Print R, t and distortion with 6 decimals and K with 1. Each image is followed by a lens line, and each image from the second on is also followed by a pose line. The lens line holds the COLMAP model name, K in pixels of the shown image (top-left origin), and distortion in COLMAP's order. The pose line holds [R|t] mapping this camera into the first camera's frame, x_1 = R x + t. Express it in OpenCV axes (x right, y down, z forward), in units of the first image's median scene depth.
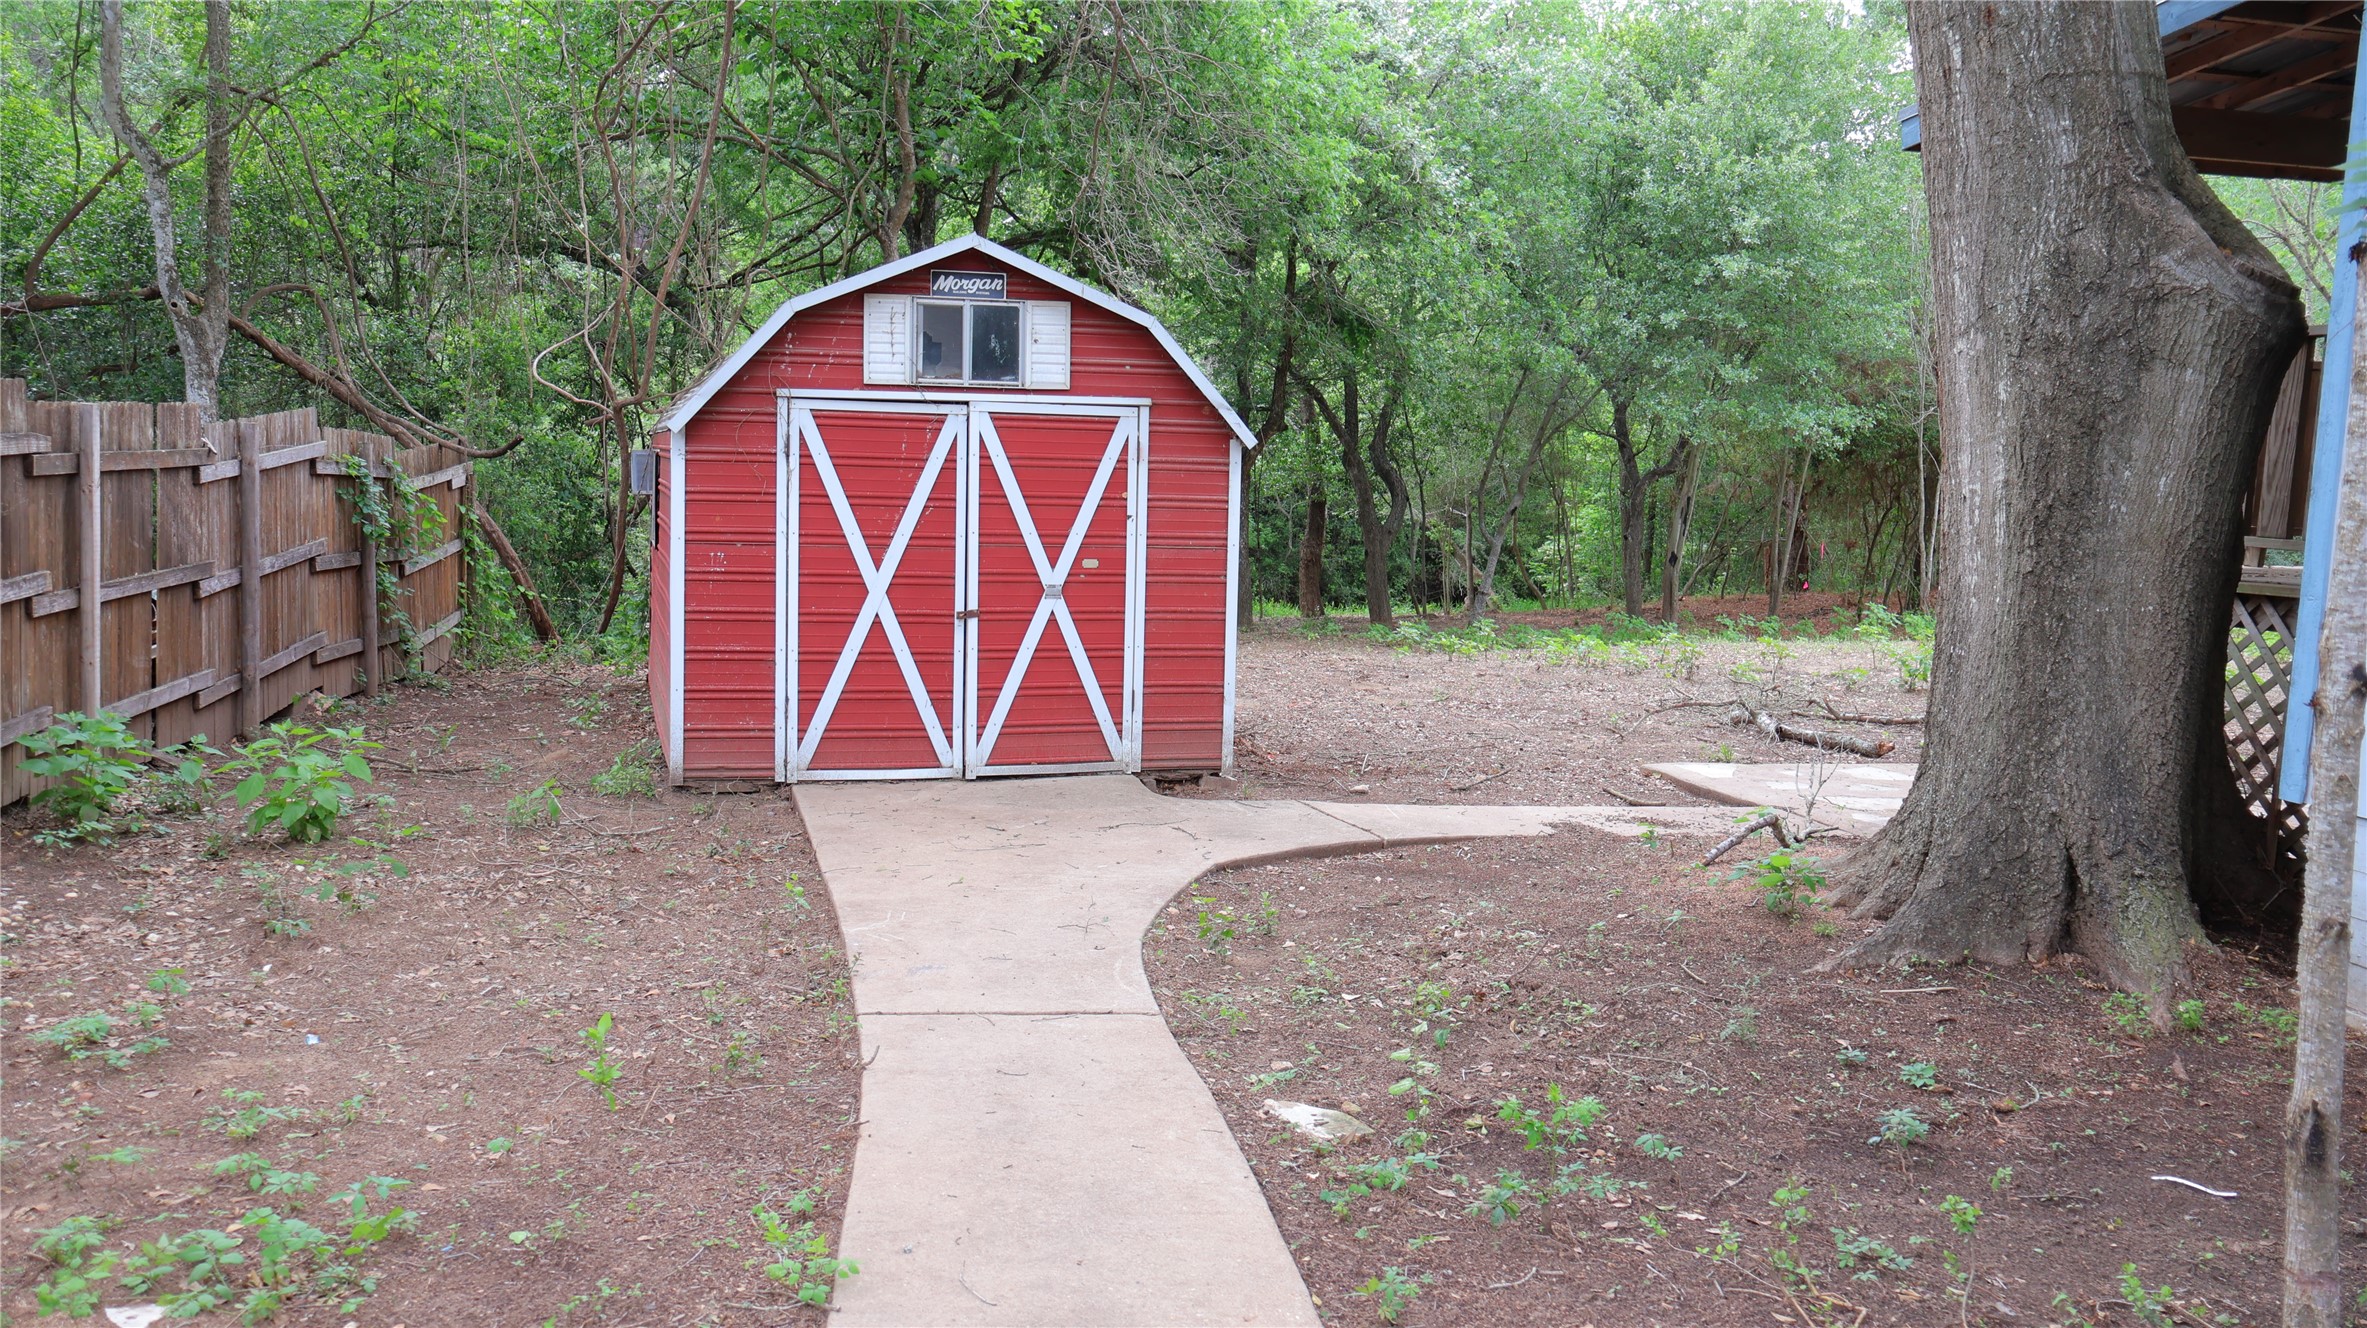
lens RADIAL K [[2019.0, 0, 1183.5], [0, 2019.0, 664.0], [0, 0, 1]] dist [-0.000496, 0.008671]
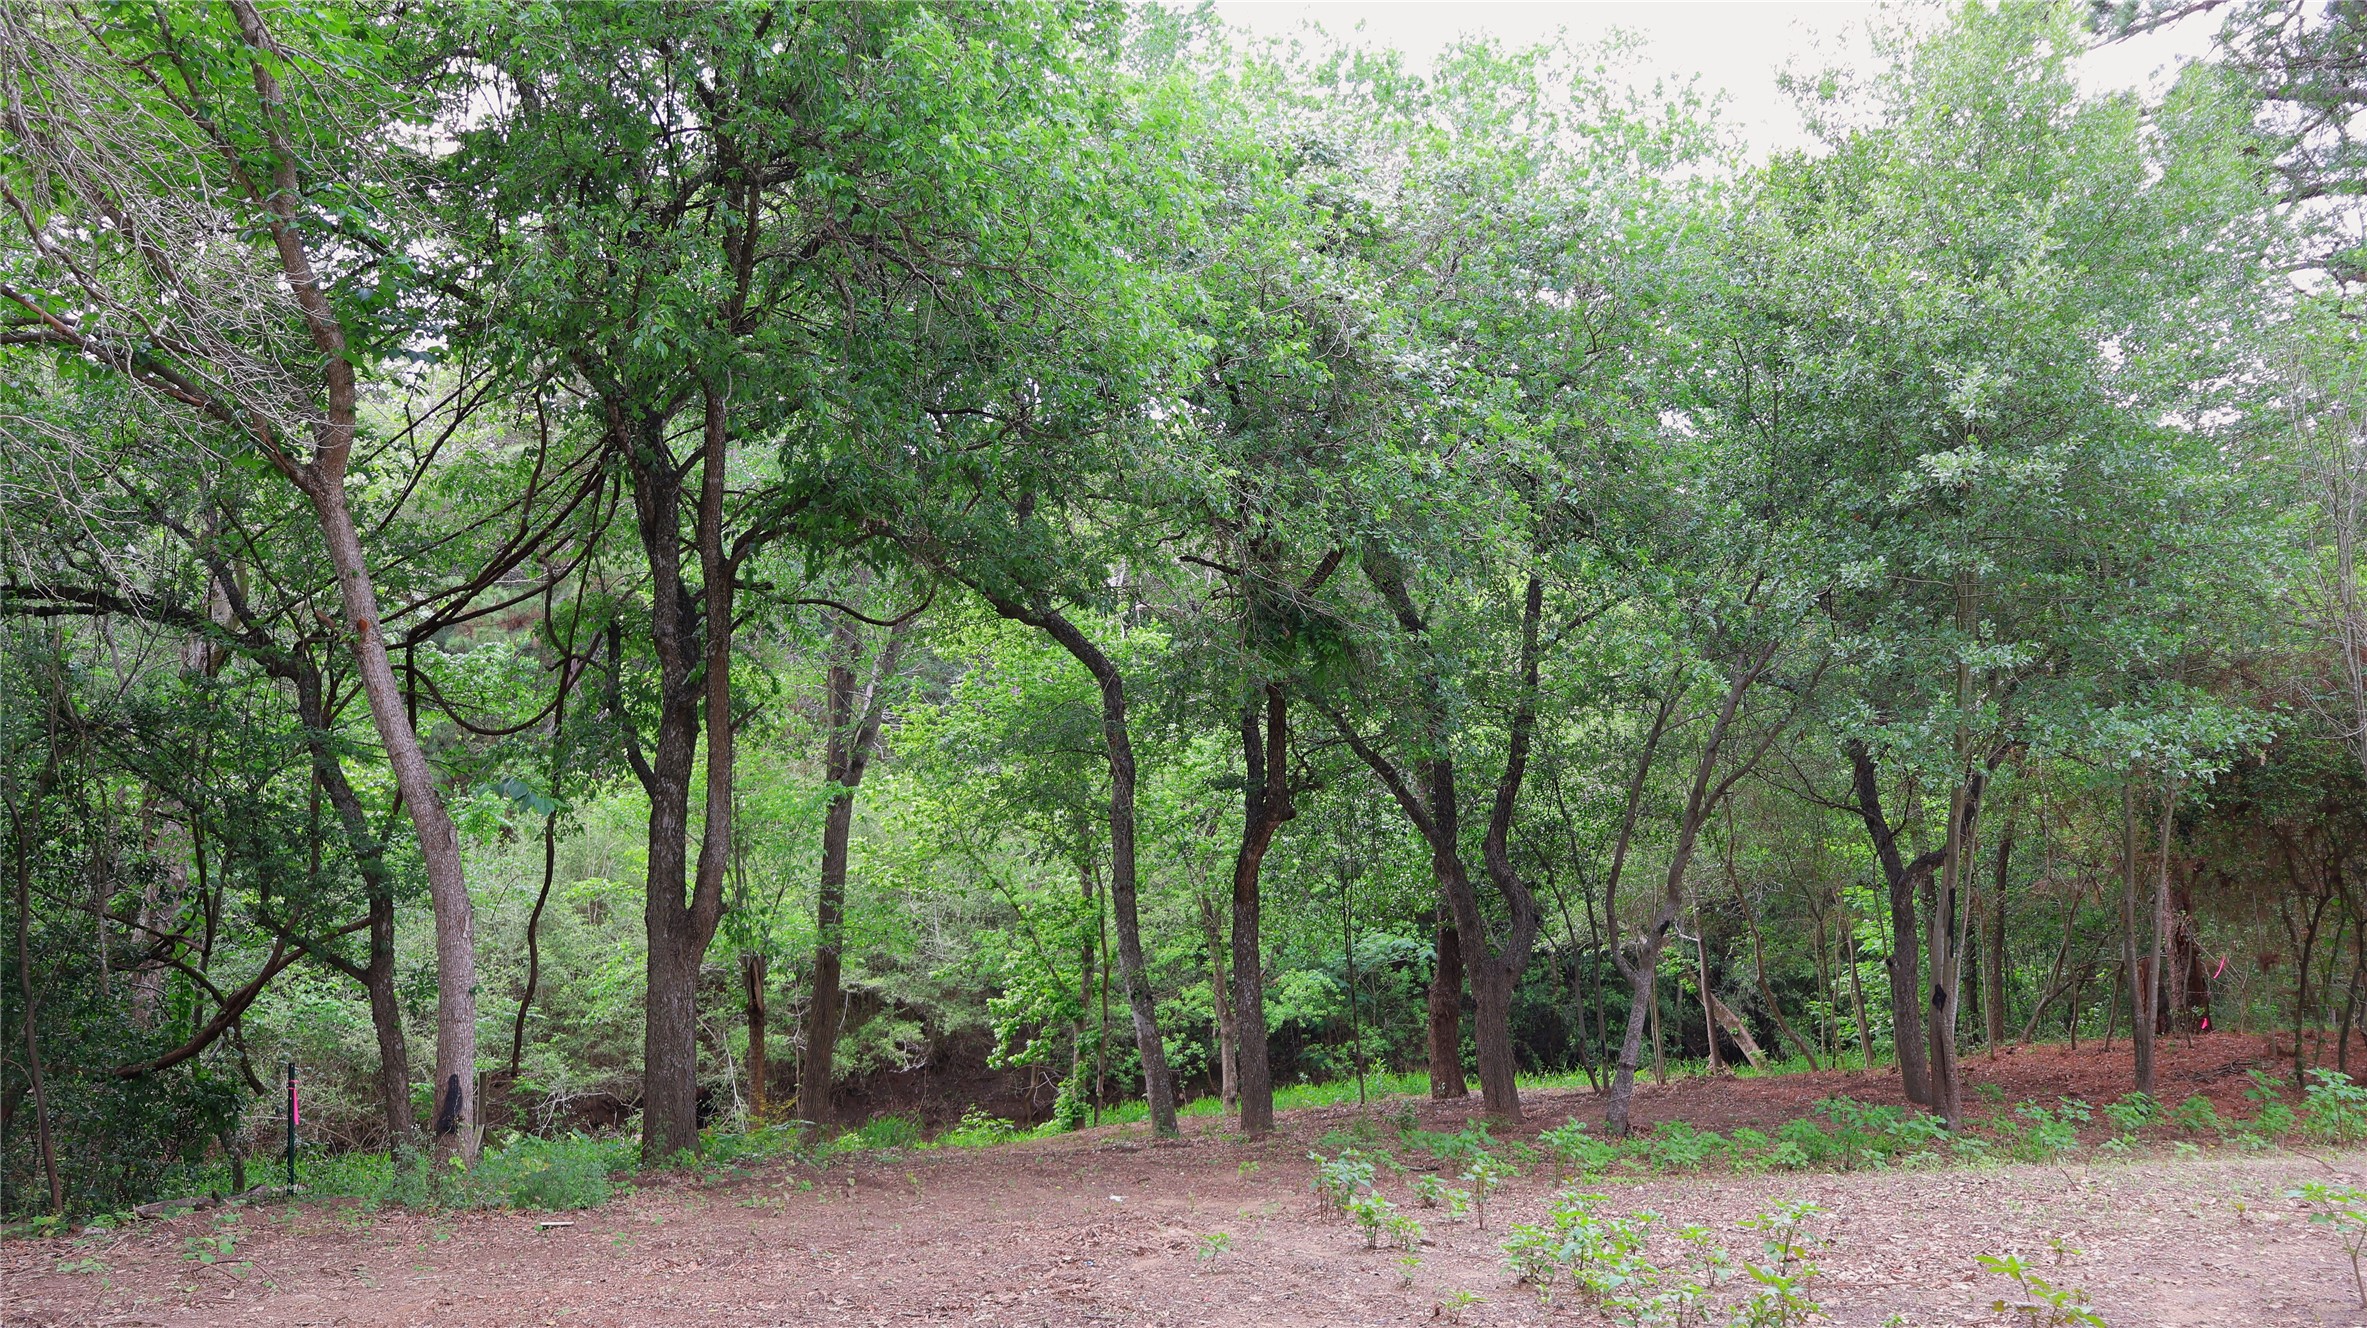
lens RADIAL K [[2019.0, 0, 1183.5], [0, 2019.0, 664.0], [0, 0, 1]] dist [-0.000496, 0.008671]
pose [[0.983810, -0.068761, -0.165497, 0.119496], [0.030771, 0.974563, -0.221991, -0.021428], [0.176552, 0.213304, 0.960901, 0.347613]]
